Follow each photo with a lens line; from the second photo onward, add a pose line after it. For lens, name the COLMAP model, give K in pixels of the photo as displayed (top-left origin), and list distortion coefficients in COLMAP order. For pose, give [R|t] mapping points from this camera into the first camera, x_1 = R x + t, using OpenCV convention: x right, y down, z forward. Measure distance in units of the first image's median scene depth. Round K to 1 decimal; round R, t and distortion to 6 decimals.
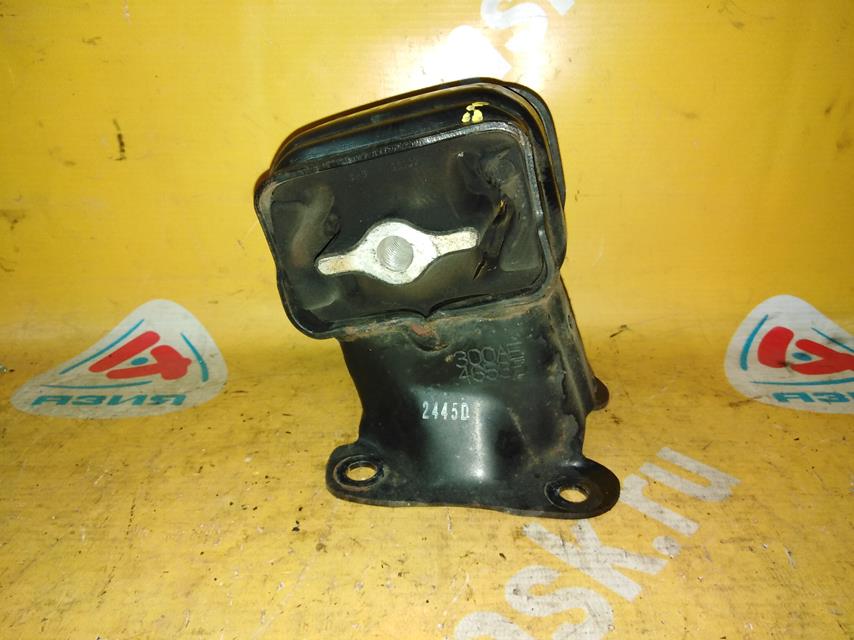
lens RADIAL K [[656.8, 0, 430.2], [0, 656.8, 320.5], [0, 0, 1]] dist [0.002310, -0.002841]
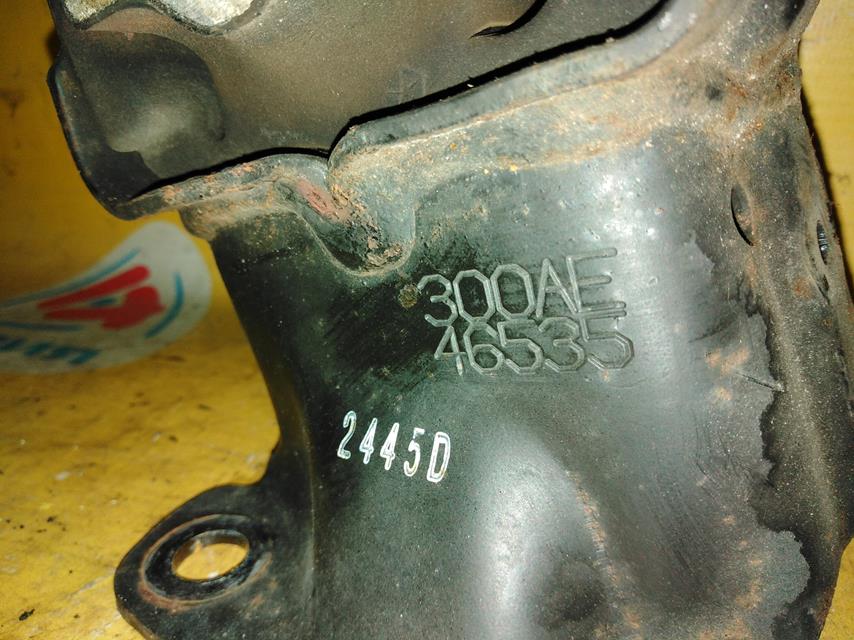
lens RADIAL K [[665.5, 0, 427.5], [0, 665.5, 321.0], [0, 0, 1]] dist [-0.000008, -0.000115]
pose [[0.933697, 0.110945, -0.340444, 0.155645], [-0.123701, 0.992192, -0.015921, 0.073609], [0.336019, 0.056978, 0.940130, 0.660541]]
